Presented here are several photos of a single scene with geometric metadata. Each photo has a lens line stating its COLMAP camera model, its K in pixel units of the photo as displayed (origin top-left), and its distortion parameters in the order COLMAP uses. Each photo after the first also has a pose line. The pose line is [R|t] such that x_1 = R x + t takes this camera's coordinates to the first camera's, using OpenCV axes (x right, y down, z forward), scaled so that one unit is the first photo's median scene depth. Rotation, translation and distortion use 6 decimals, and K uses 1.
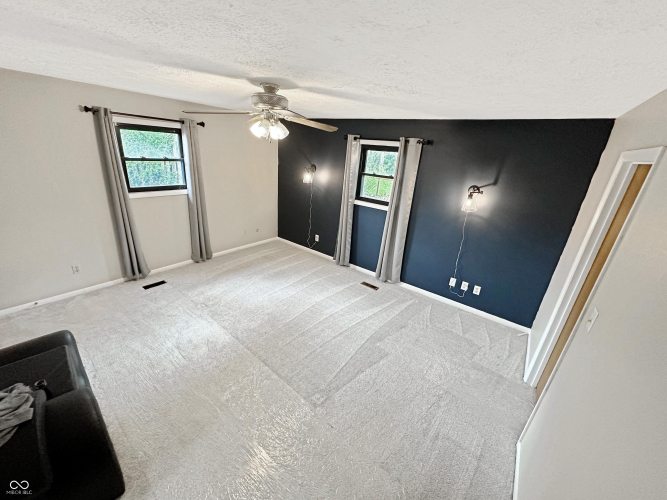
lens RADIAL K [[268.5, 0, 333.5], [0, 268.5, 250.0], [0, 0, 1]] dist [-0.000616, -0.000244]
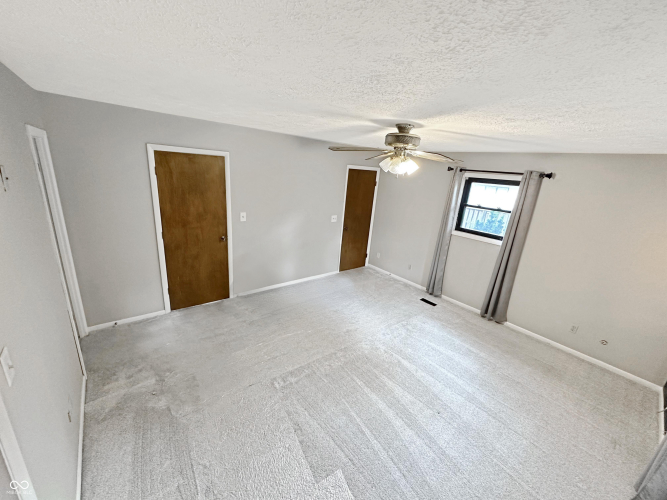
lens RADIAL K [[268.5, 0, 333.5], [0, 268.5, 250.0], [0, 0, 1]] dist [-0.000616, -0.000244]
pose [[-0.211181, 0.184600, -0.959857, 0.580594], [-0.442416, 0.857602, 0.262272, -0.214725], [0.871591, 0.480043, -0.099439, 0.687710]]
